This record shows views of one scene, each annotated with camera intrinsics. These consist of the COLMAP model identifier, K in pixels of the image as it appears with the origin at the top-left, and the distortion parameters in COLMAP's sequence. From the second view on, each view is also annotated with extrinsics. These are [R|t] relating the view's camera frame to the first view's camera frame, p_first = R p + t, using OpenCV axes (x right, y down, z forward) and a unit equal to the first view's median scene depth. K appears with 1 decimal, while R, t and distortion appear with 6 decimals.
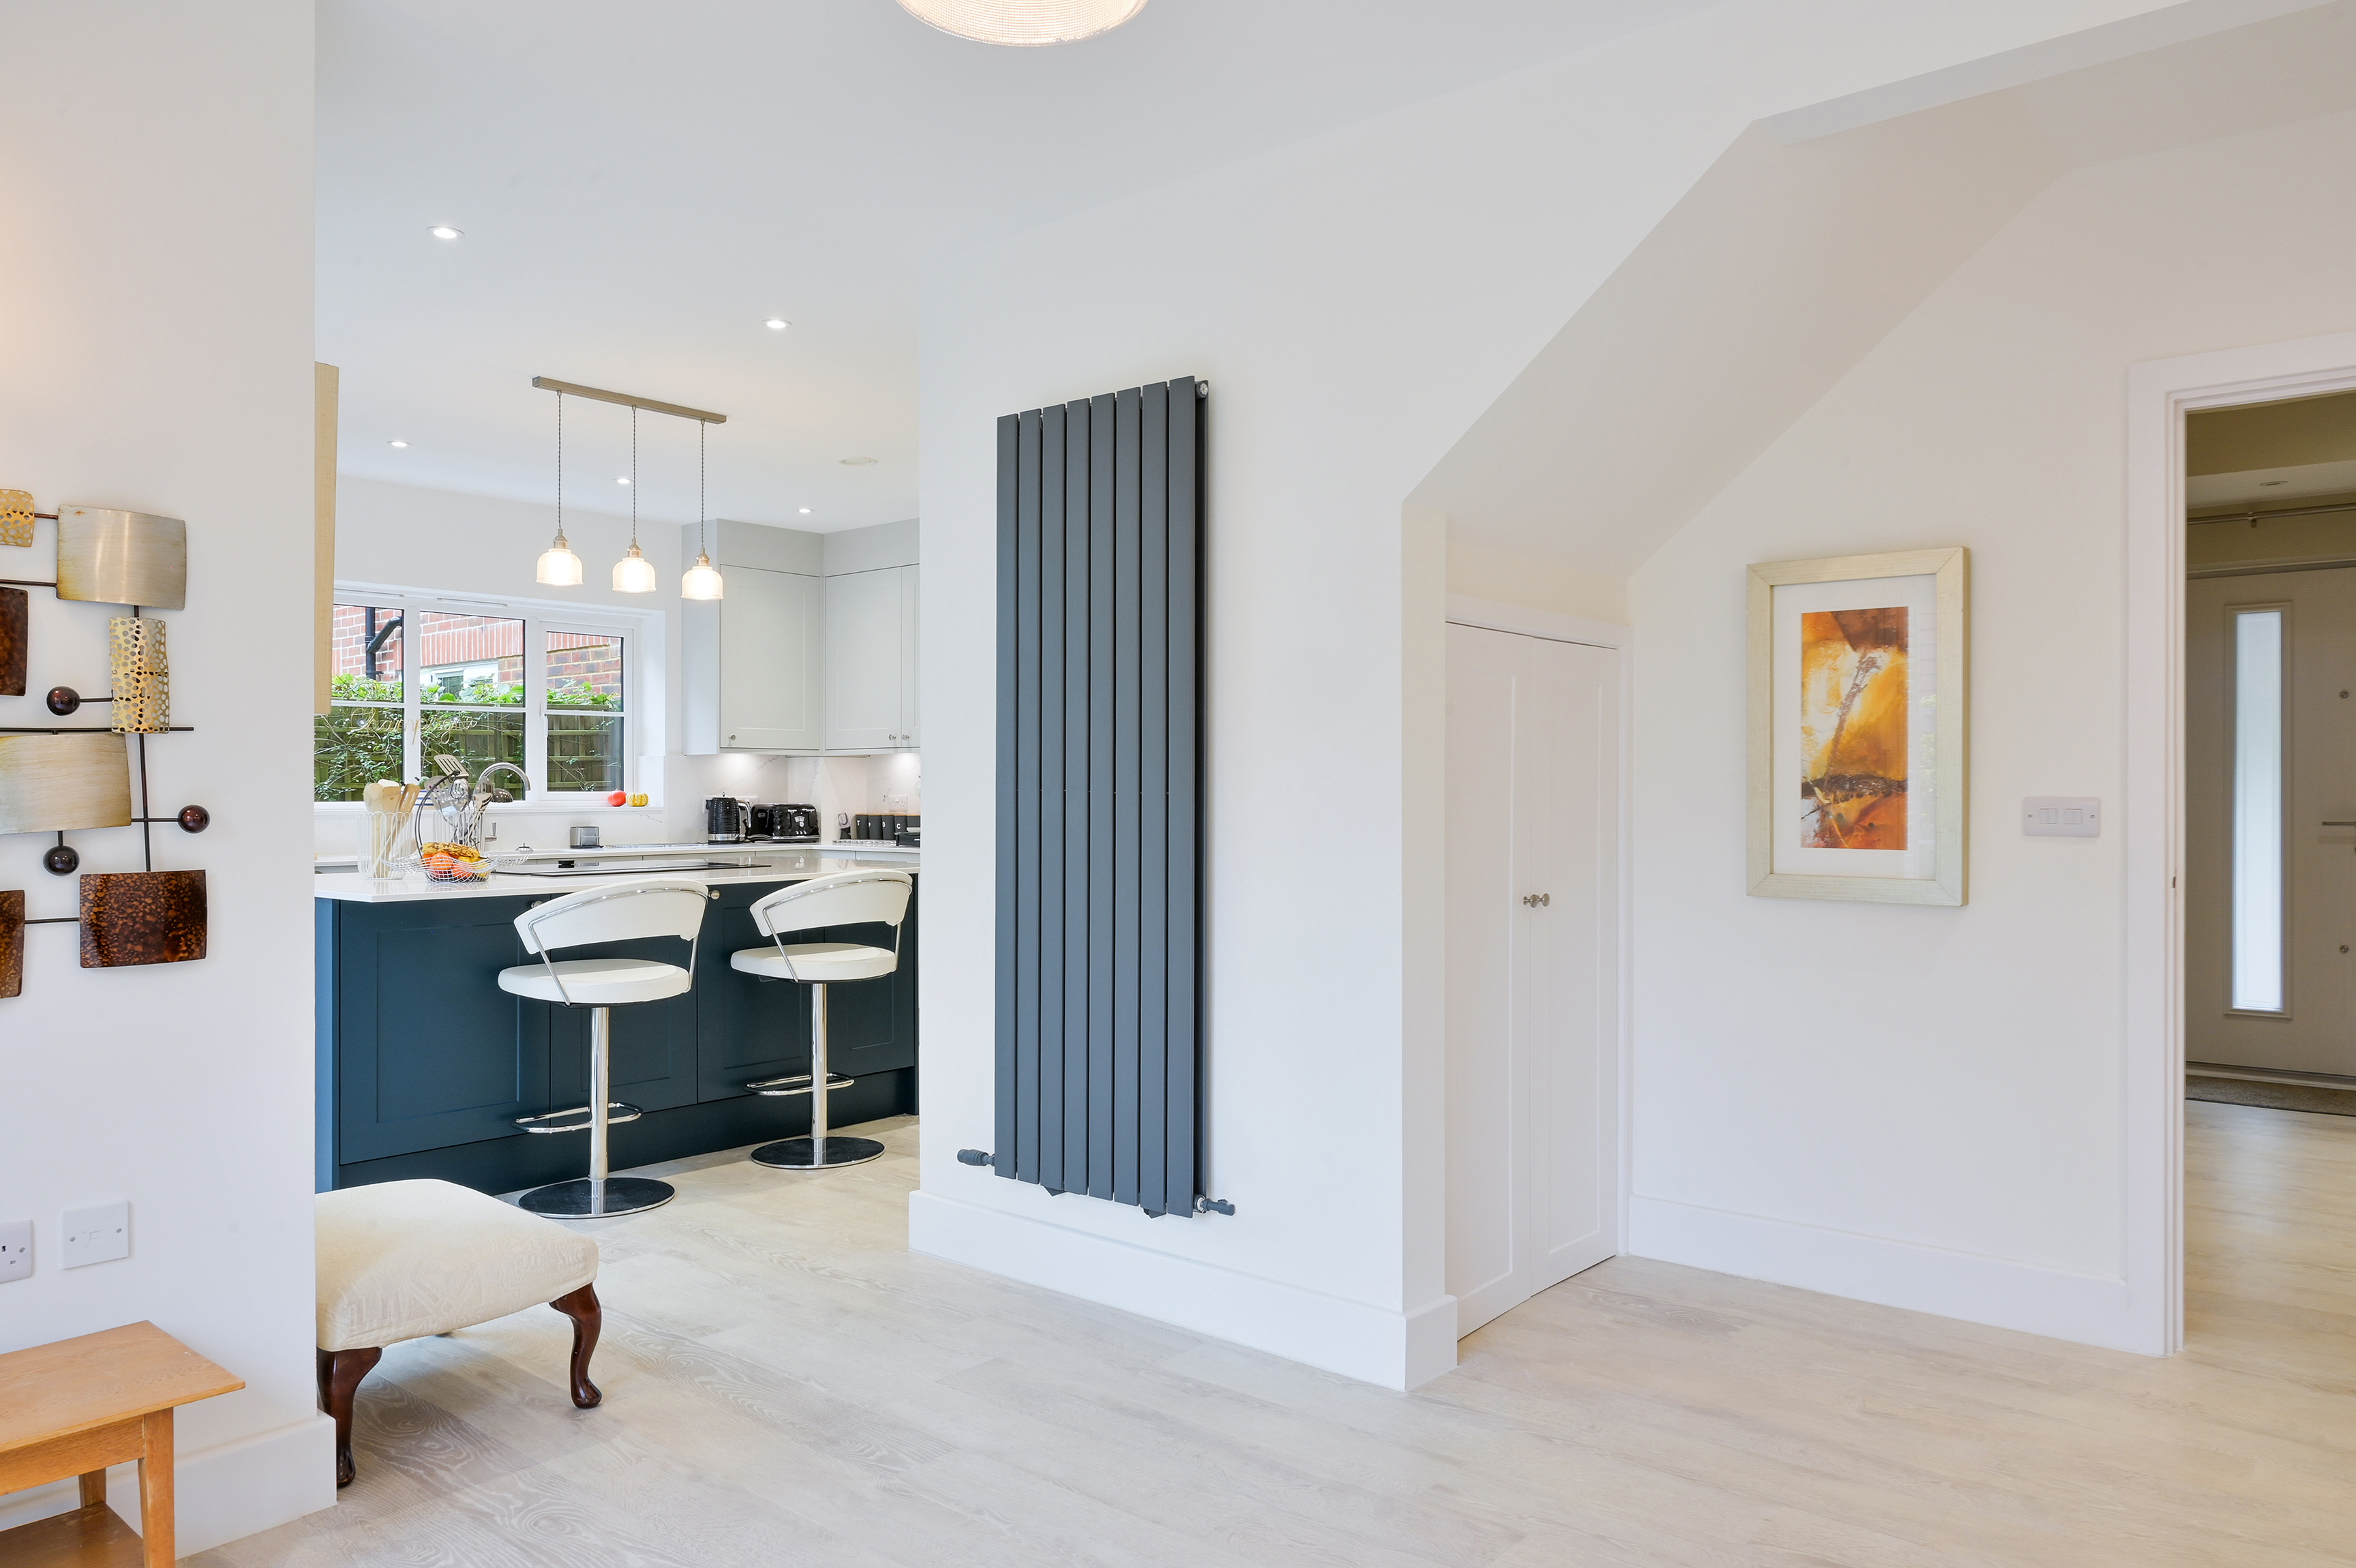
lens RADIAL K [[1587.6, 0, 1181.1], [0, 1587.6, 799.4], [0, 0, 1]] dist [-0.008809, -0.004439]
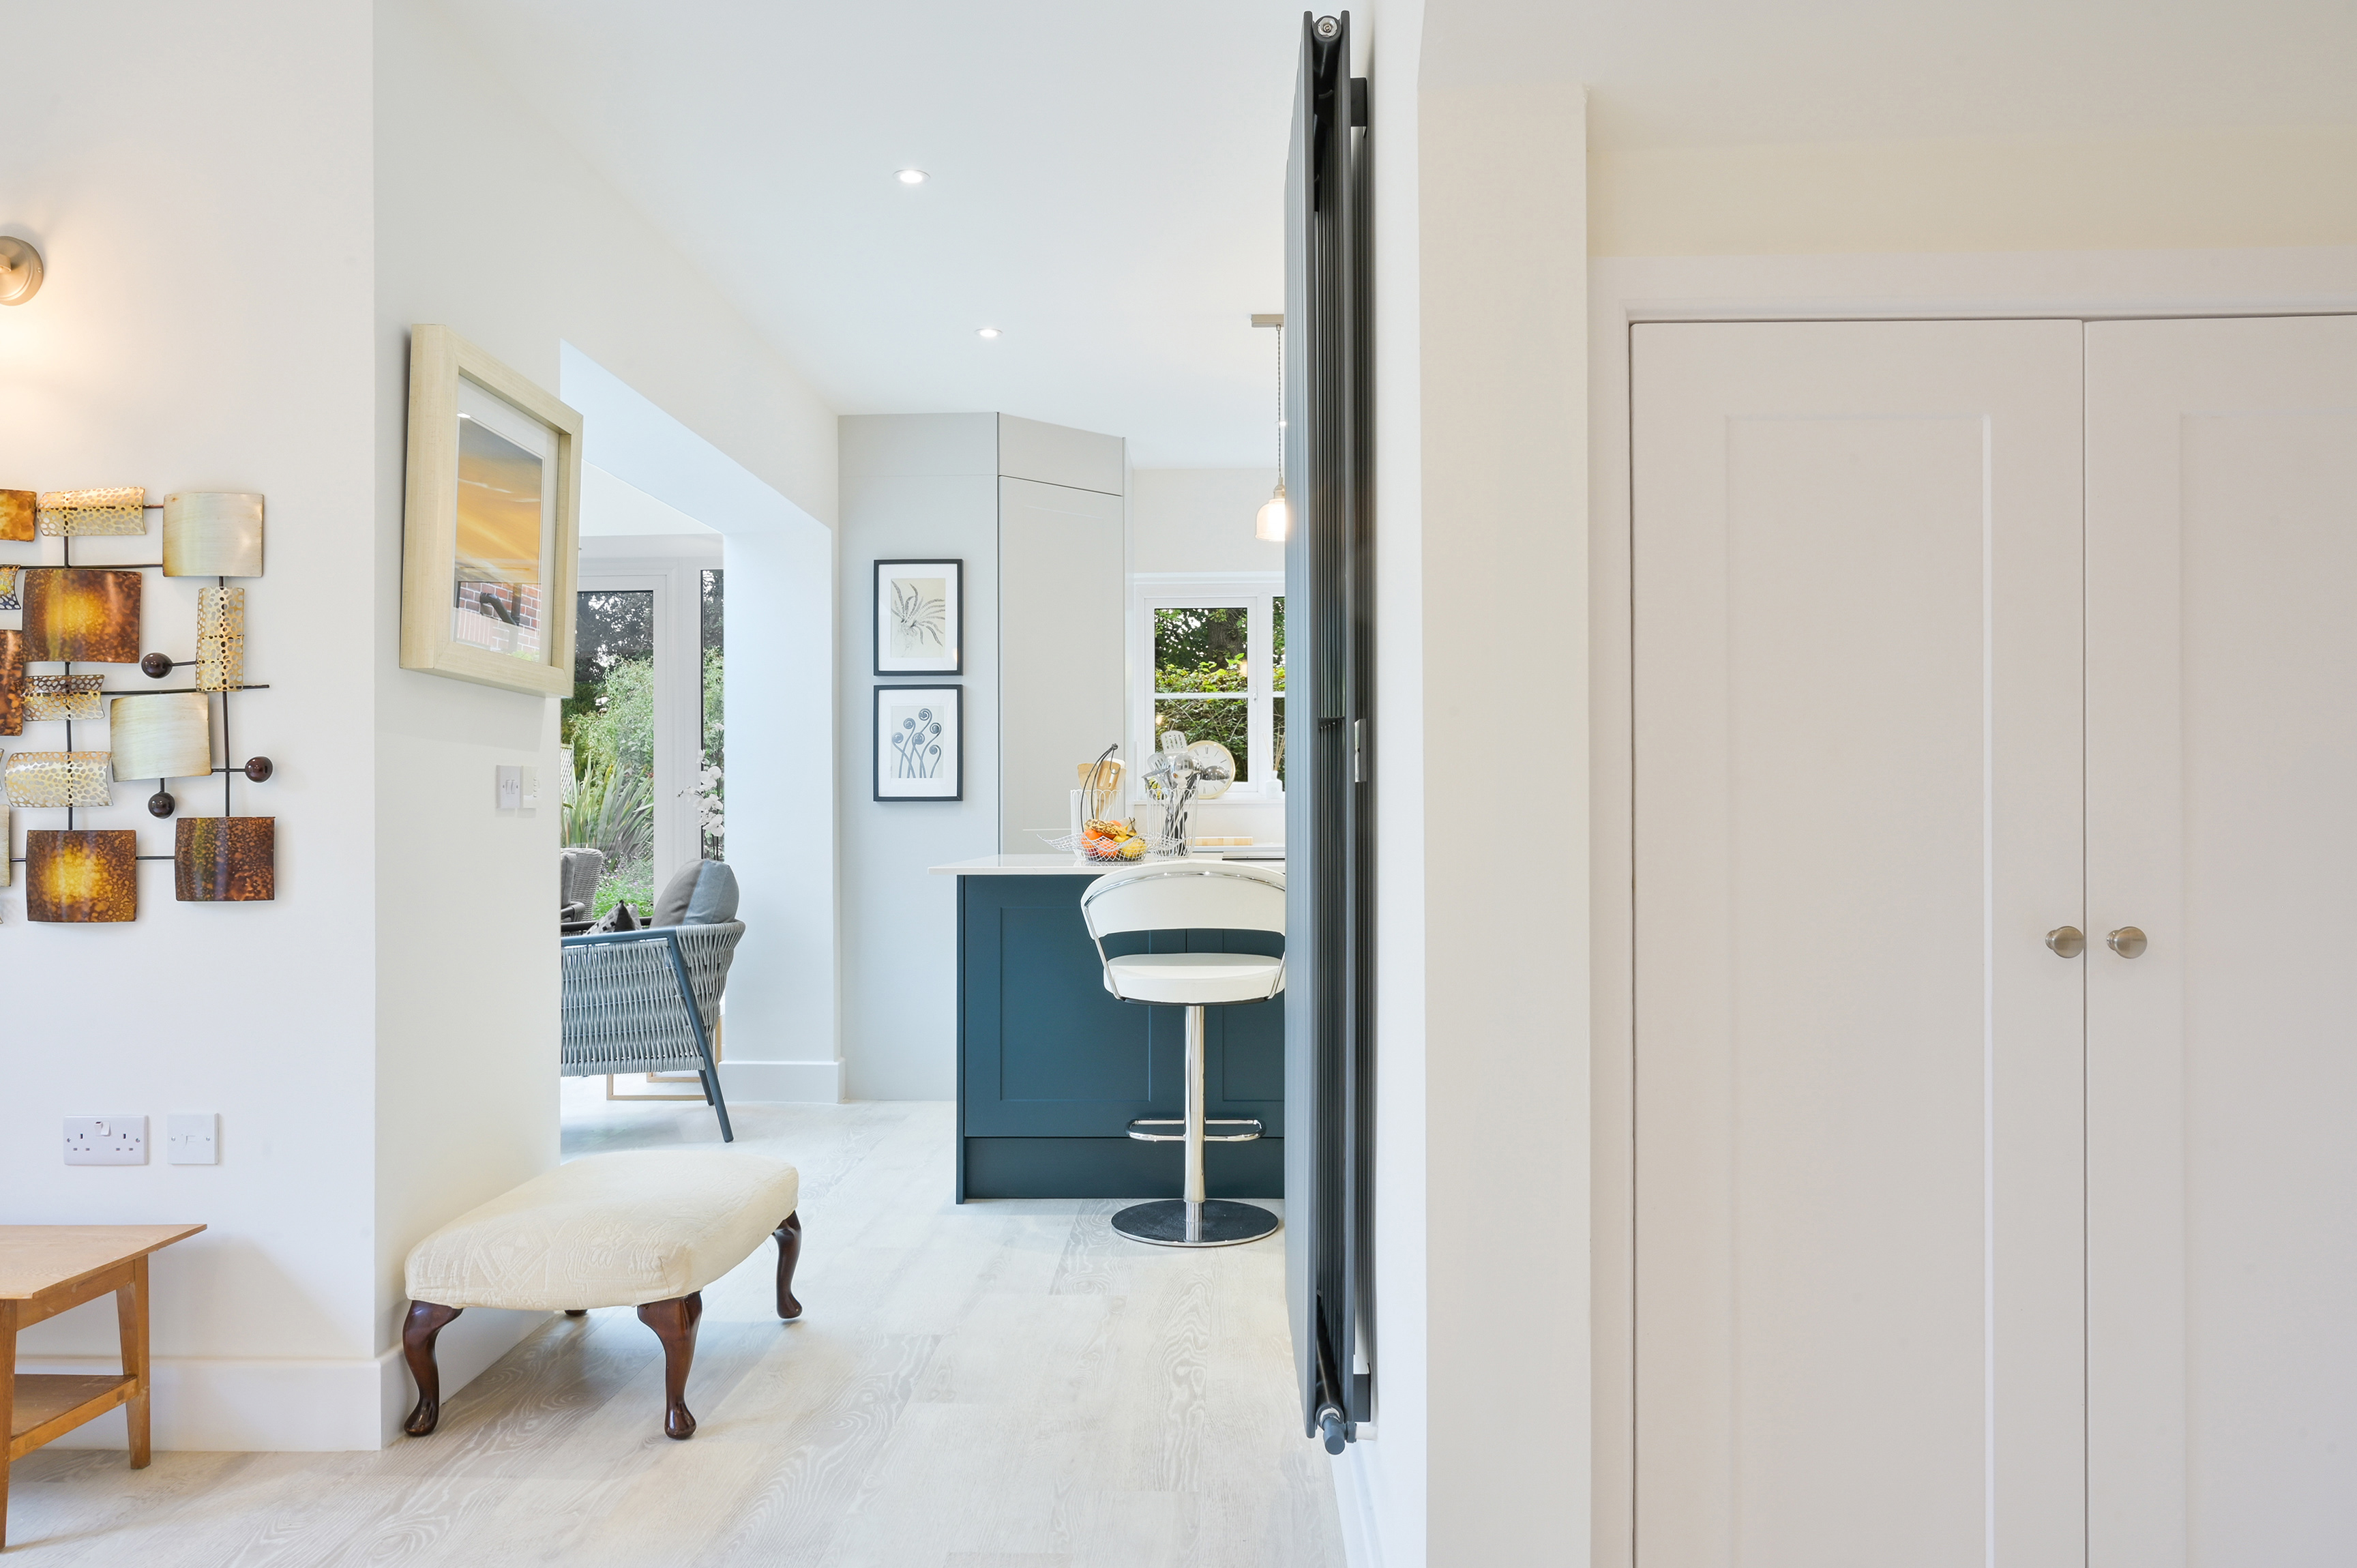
lens RADIAL K [[1609.1, 0, 1169.2], [0, 1609.1, 800.3], [0, 0, 1]] dist [-0.008237, -0.003493]
pose [[0.612592, -0.006926, -0.790369, 0.413855], [0.001650, 0.999971, -0.007485, 0.028420], [0.790397, 0.003281, 0.612586, 0.545041]]
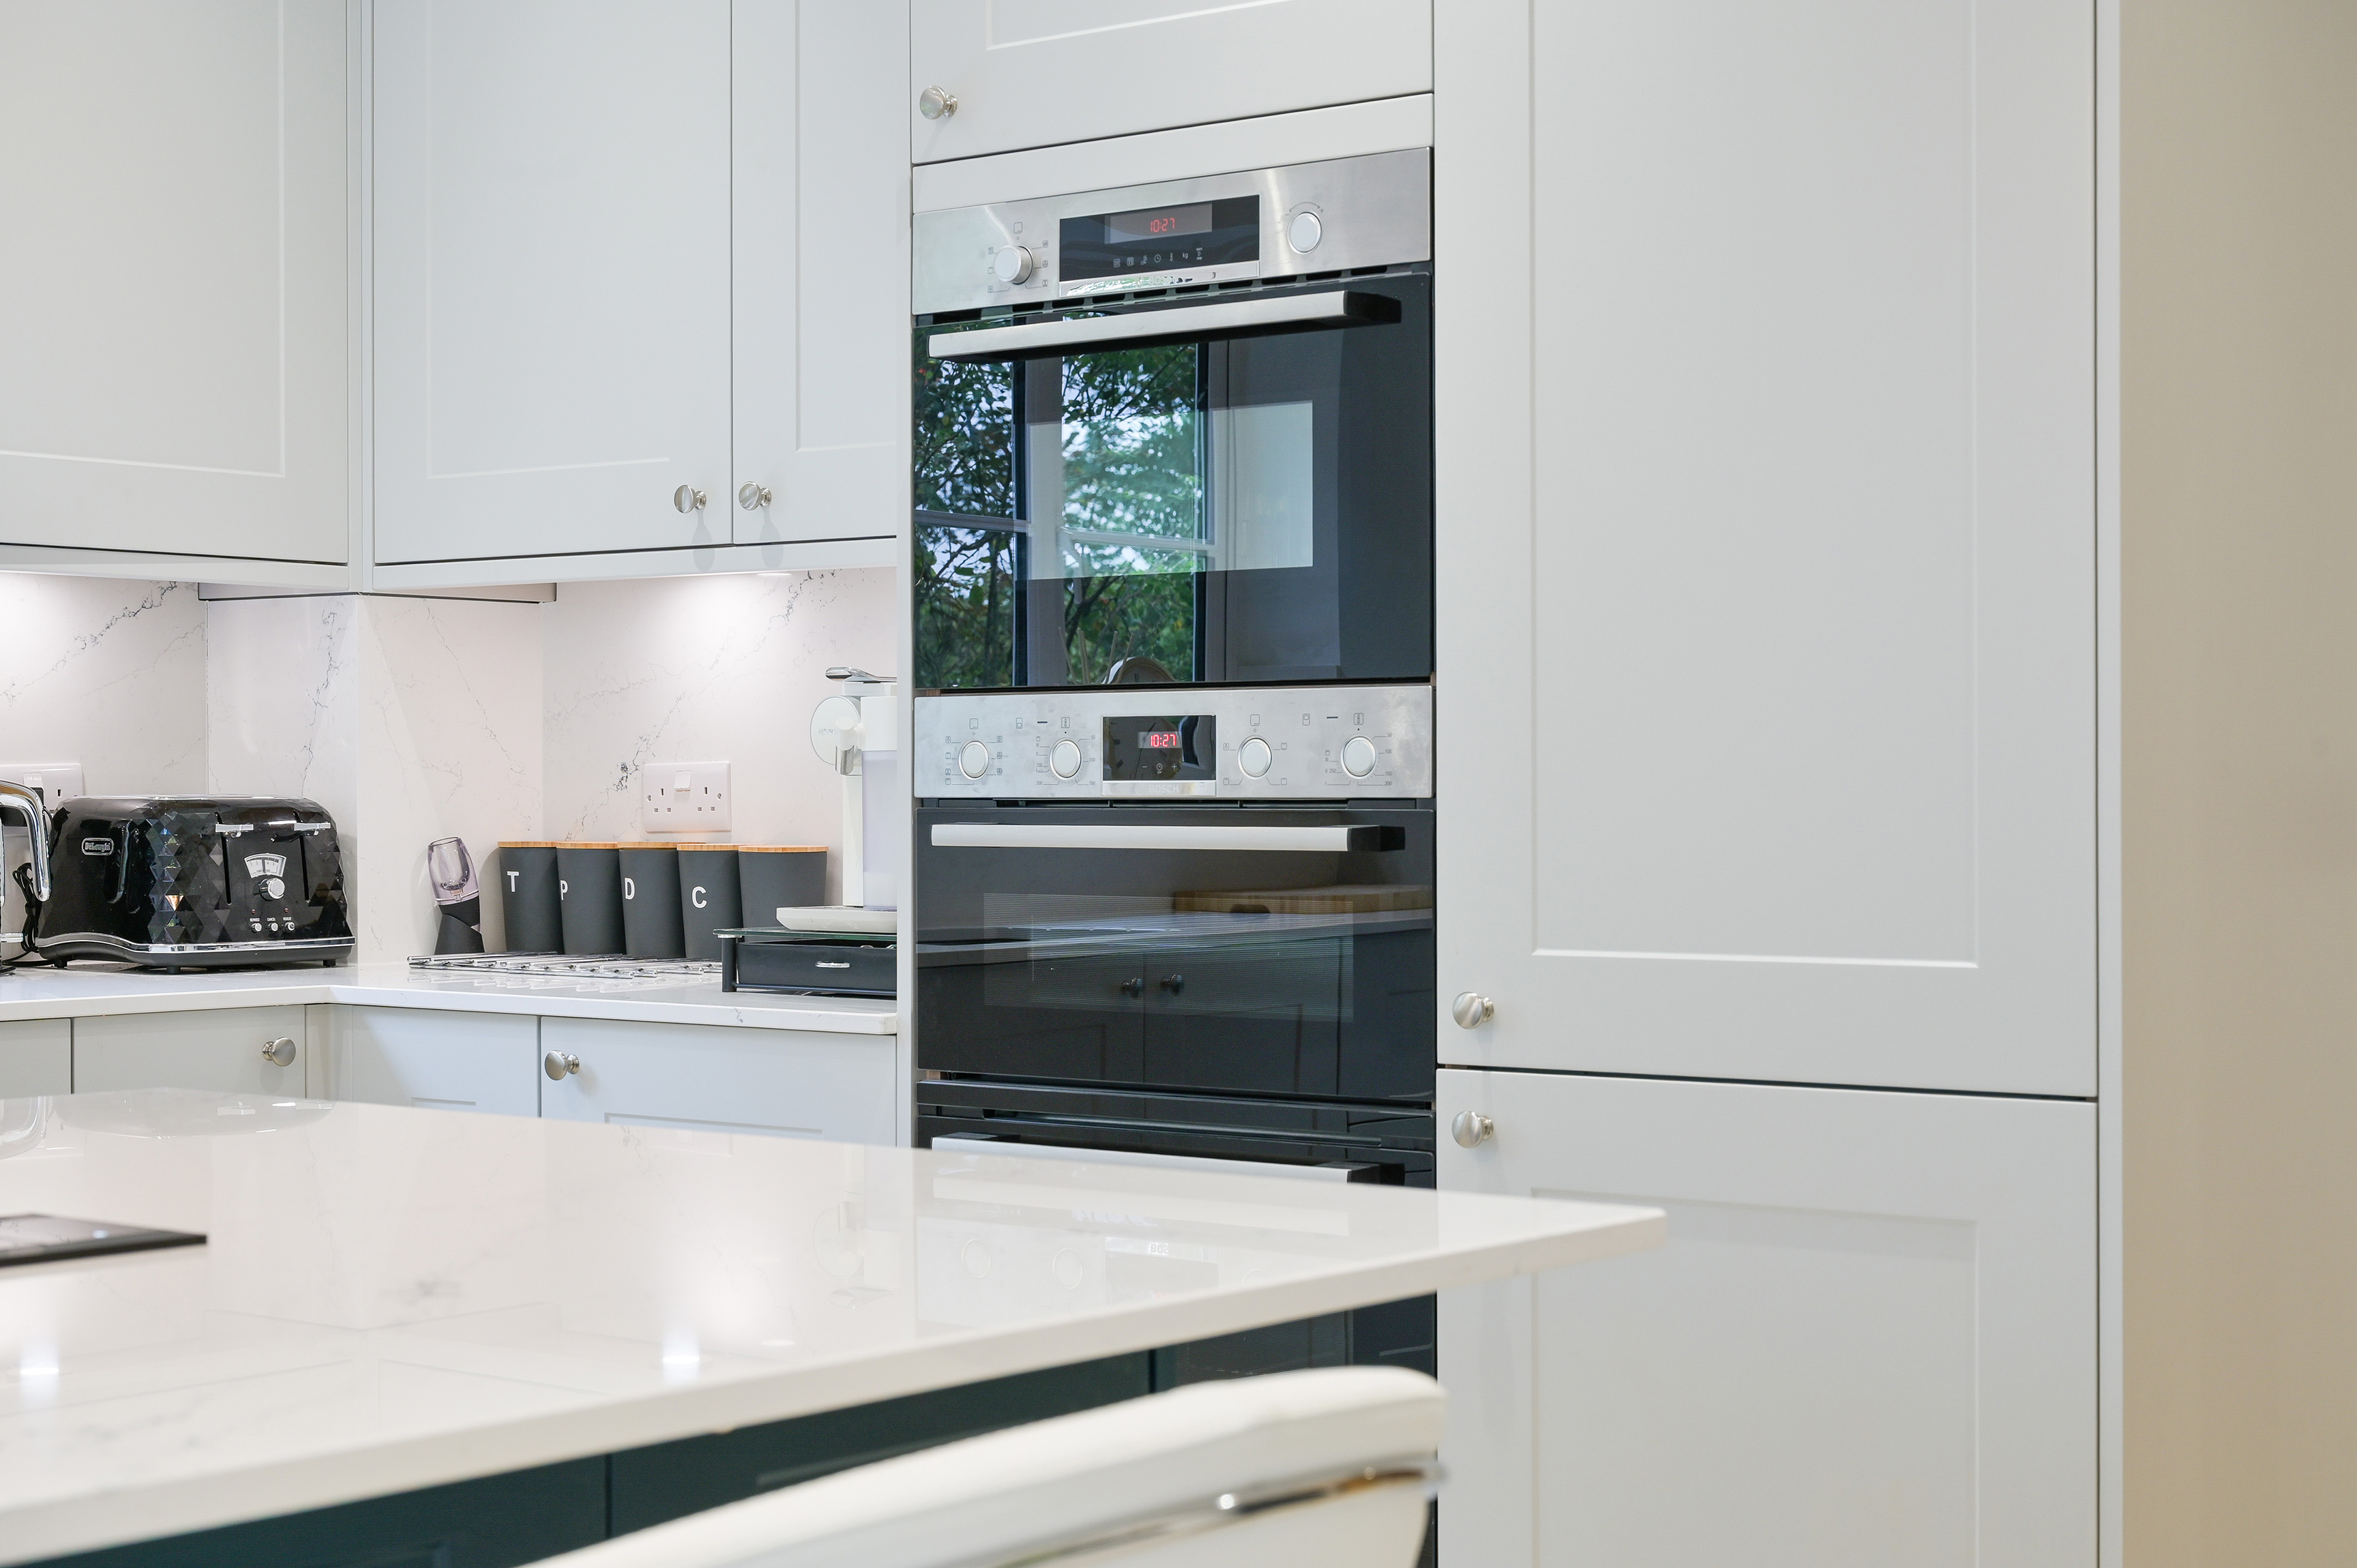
lens RADIAL K [[3691.1, 0, 1178.5], [0, 3691.1, 820.4], [0, 0, 1]] dist [0.013900, -0.036471]
pose [[0.999579, 0.002145, 0.028934, -0.273733], [-0.002302, 0.999983, 0.005392, 0.006254], [-0.028922, -0.005457, 0.999567, 1.024274]]
